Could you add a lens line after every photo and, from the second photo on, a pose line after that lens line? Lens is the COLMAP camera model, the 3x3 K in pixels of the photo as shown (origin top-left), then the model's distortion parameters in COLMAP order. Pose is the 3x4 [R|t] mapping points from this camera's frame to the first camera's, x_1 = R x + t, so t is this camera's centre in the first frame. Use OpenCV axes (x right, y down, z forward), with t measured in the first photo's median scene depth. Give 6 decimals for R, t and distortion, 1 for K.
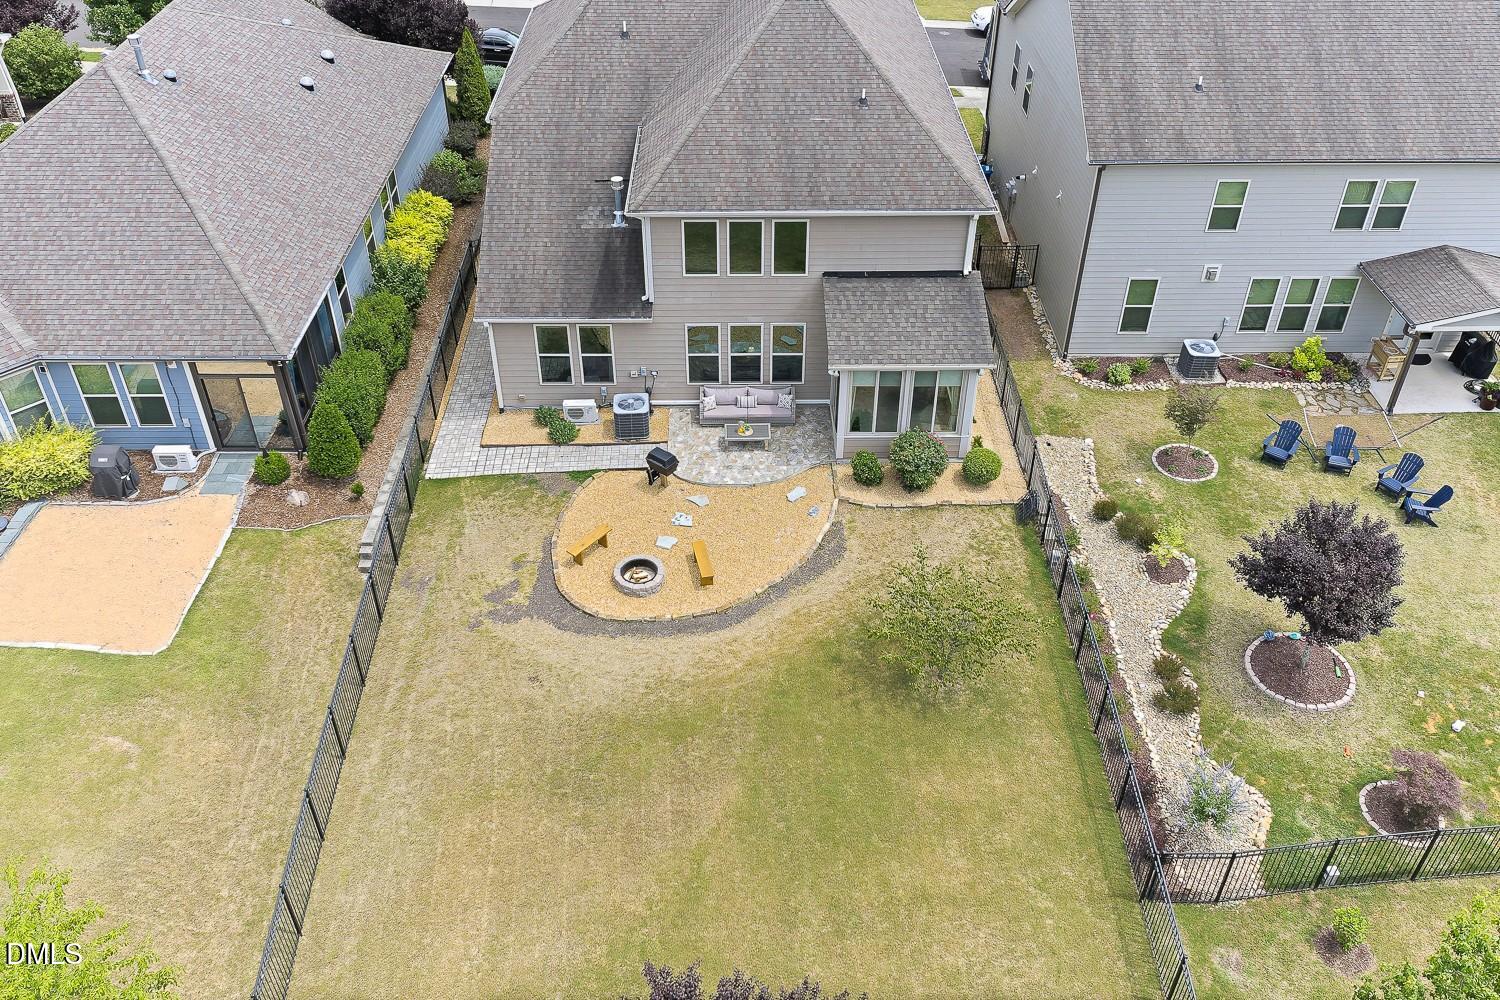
lens RADIAL K [[1232.7, 0, 753.5], [0, 1232.7, 493.3], [0, 0, 1]] dist [0.000430, -0.009739]
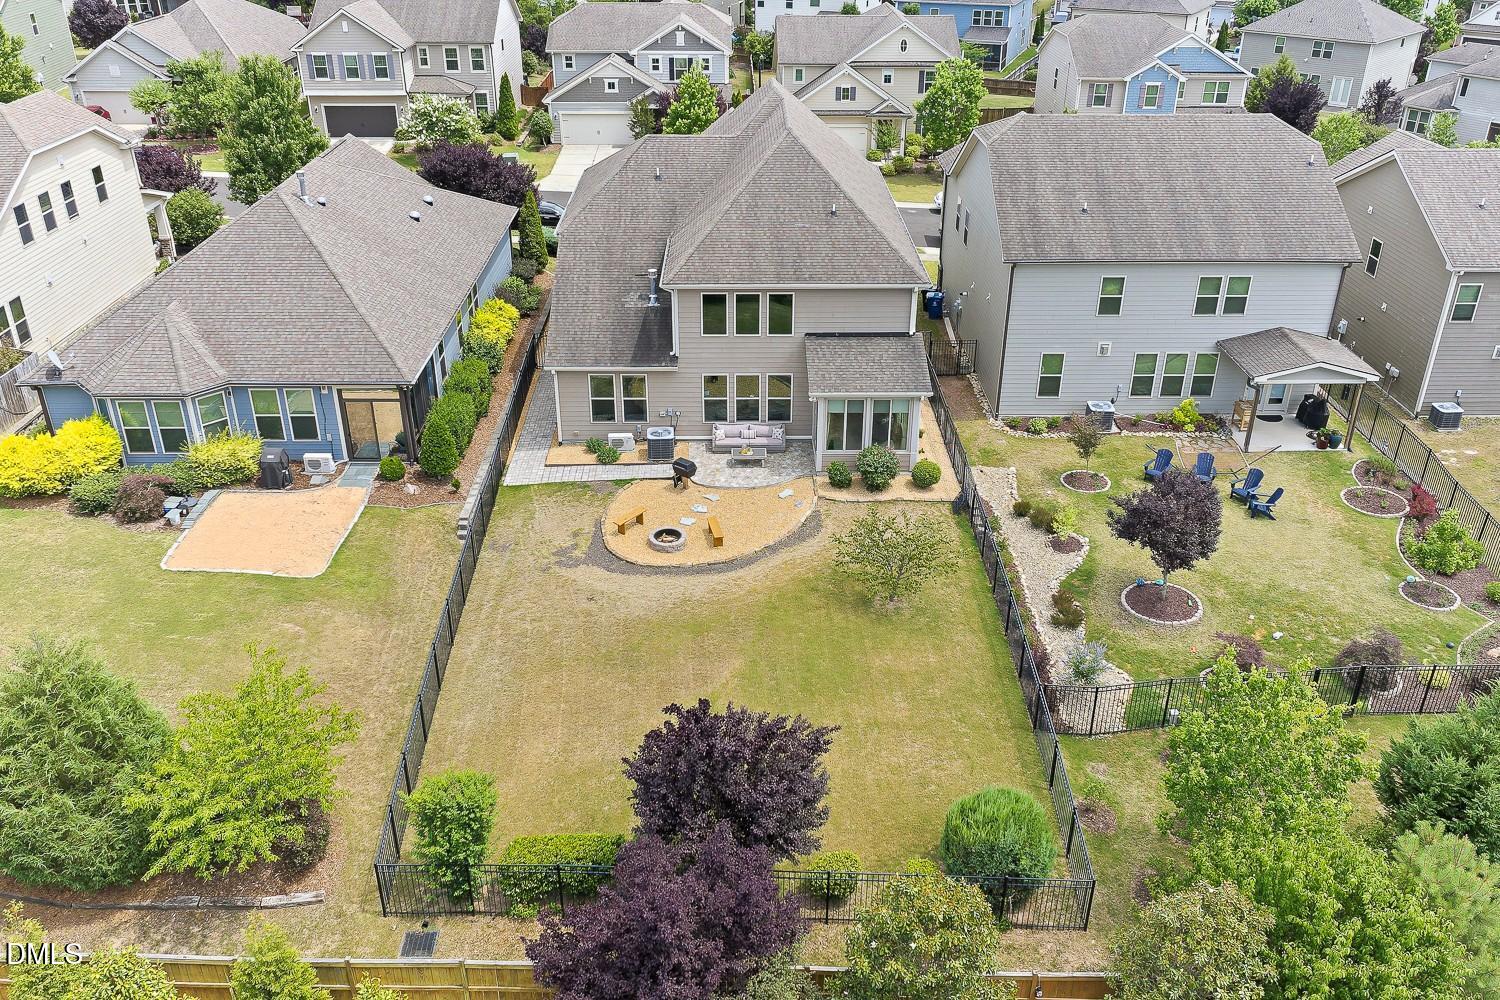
lens RADIAL K [[1232.7, 0, 753.5], [0, 1232.7, 493.3], [0, 0, 1]] dist [0.000430, -0.009739]
pose [[0.999998, 0.000742, -0.001834, 0.002613], [-0.001053, 0.984434, -0.175752, 0.234694], [0.001675, 0.175754, 0.984433, -0.301821]]
